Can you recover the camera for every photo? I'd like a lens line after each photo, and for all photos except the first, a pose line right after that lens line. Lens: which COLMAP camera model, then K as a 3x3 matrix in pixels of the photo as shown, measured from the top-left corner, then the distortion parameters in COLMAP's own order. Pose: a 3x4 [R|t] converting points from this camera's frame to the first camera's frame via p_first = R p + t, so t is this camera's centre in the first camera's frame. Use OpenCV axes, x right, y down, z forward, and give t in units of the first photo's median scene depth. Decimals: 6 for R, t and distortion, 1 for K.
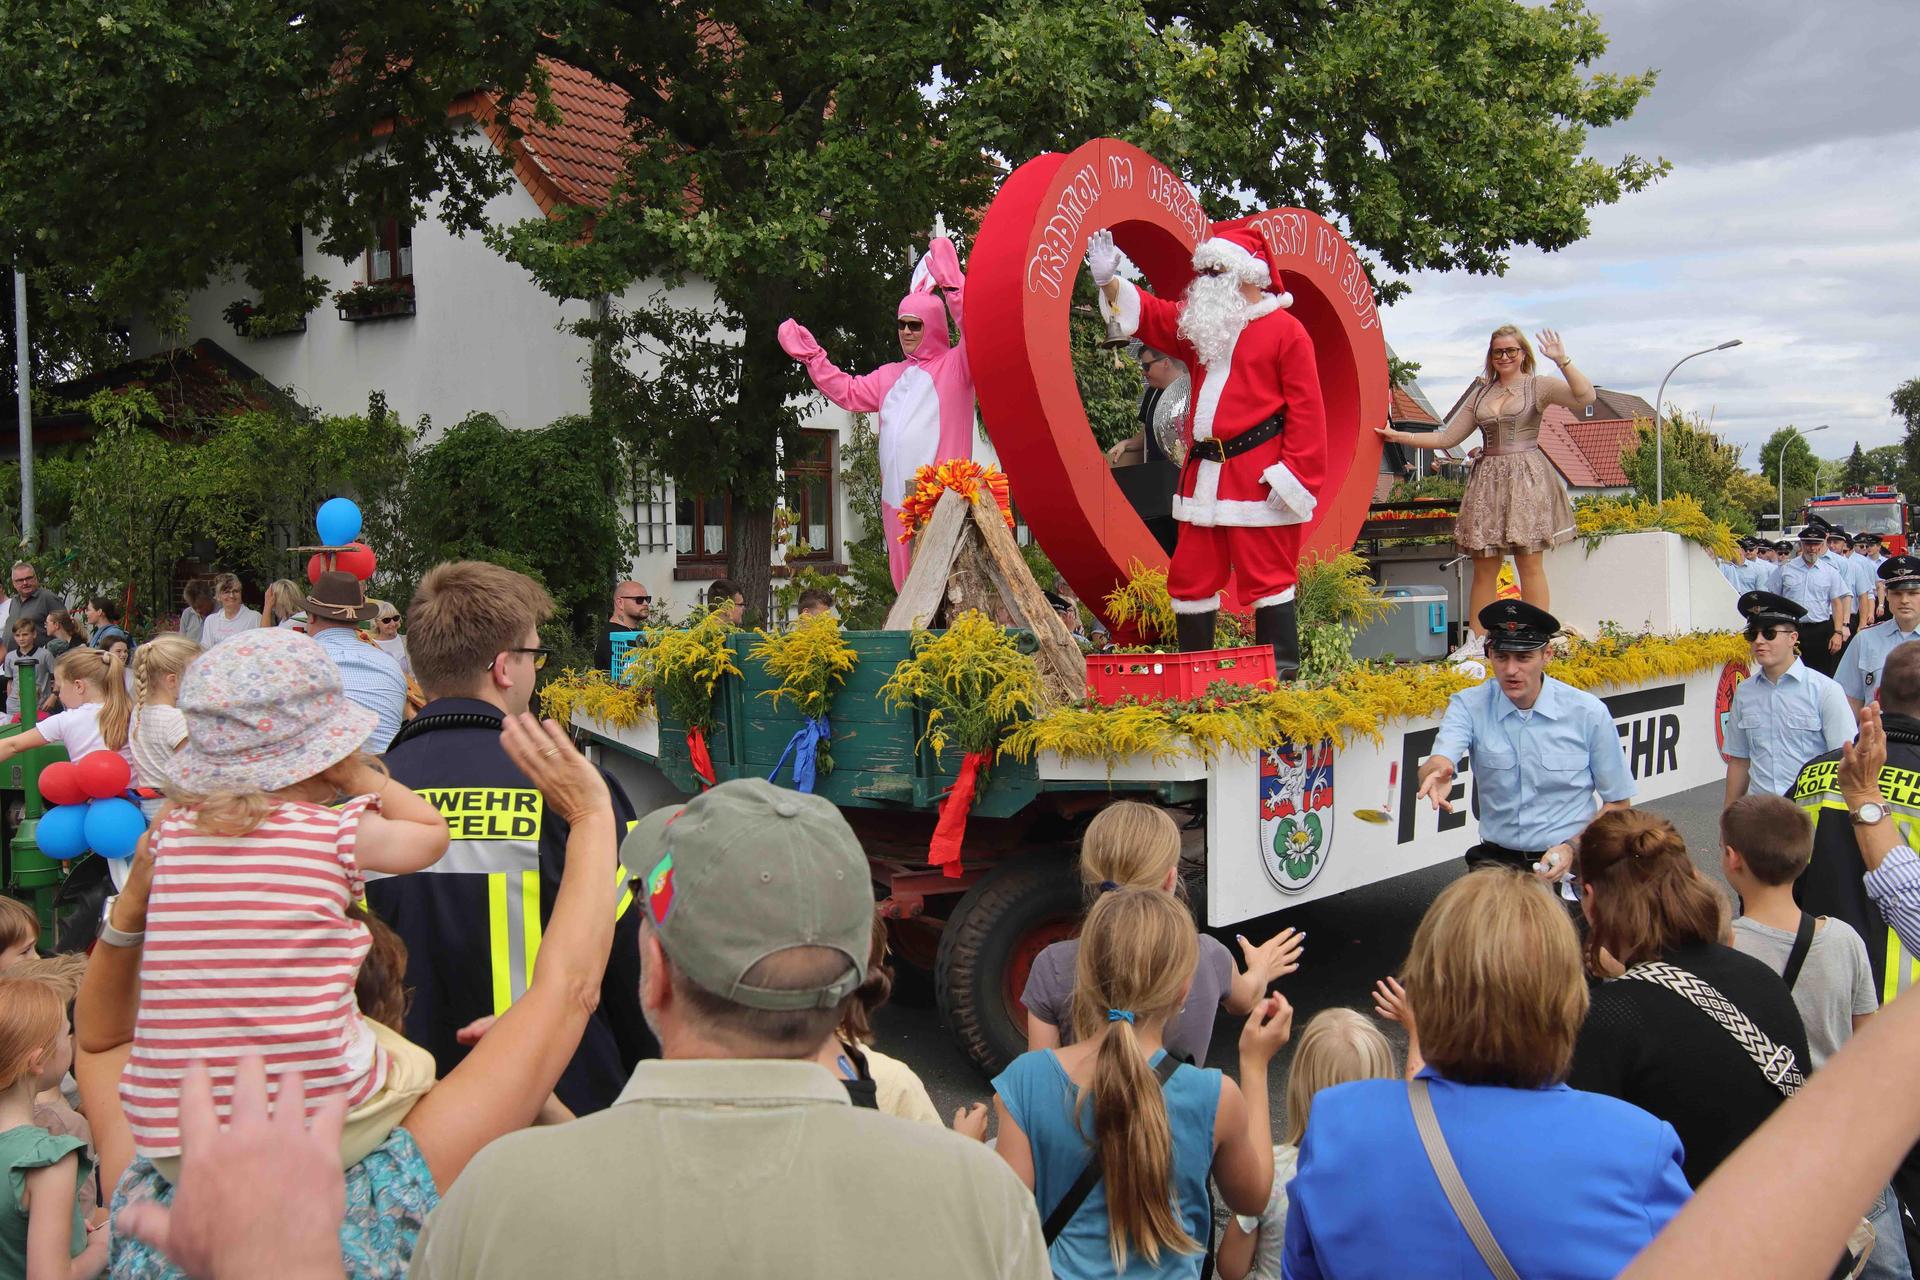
lens RADIAL K [[1713.2, 0, 916.3], [0, 1713.2, 633.9], [0, 0, 1]] dist [-0.003673, 0.006672]
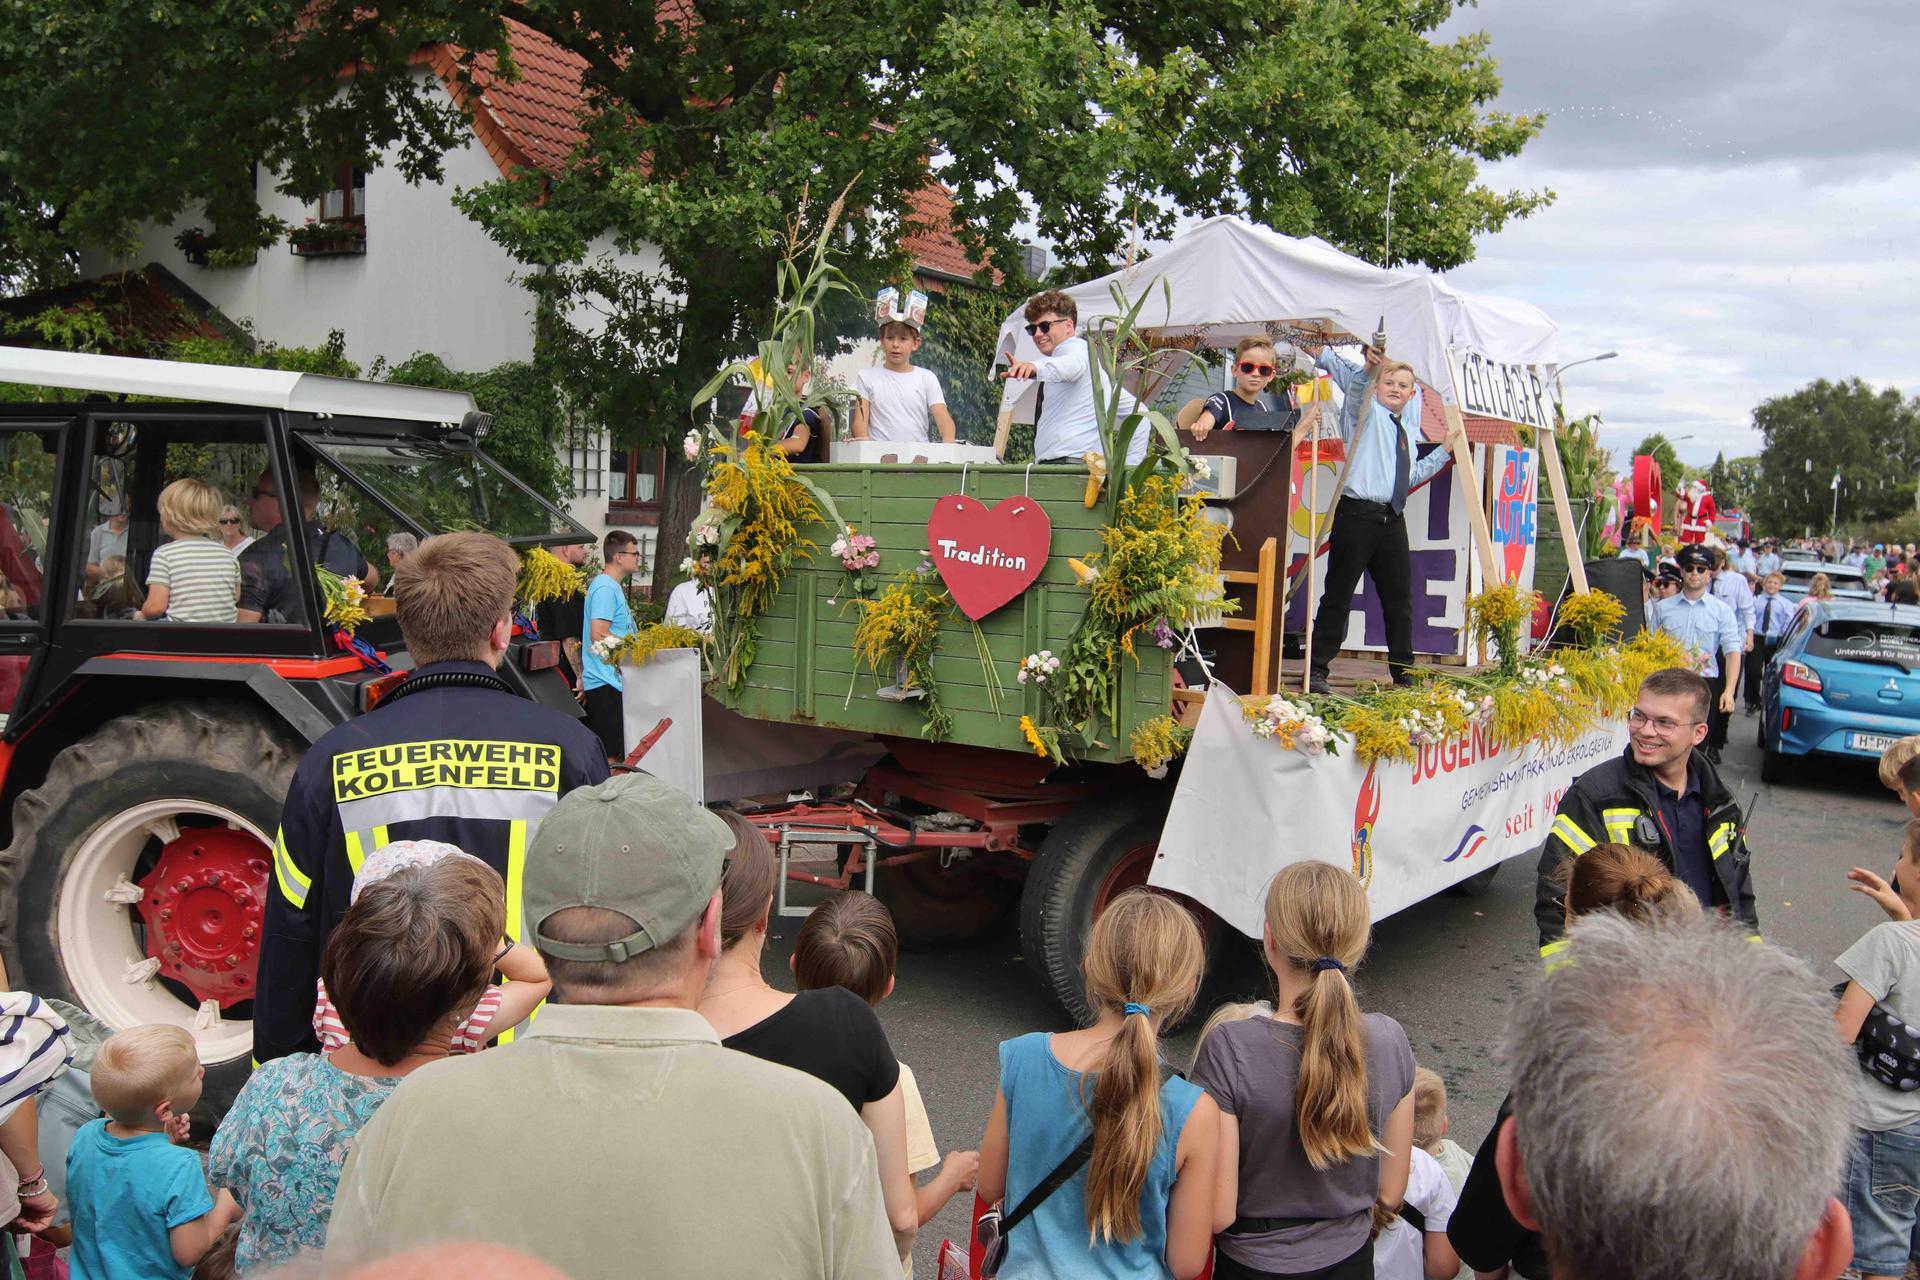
lens RADIAL K [[1780.0, 0, 921.4], [0, 1780.0, 642.5], [0, 0, 1]] dist [0.011126, -0.002643]
pose [[0.996700, 0.052044, 0.062290, -0.013754], [-0.054969, 0.997419, 0.046189, -0.022191], [-0.059725, -0.049460, 0.996989, -0.111856]]
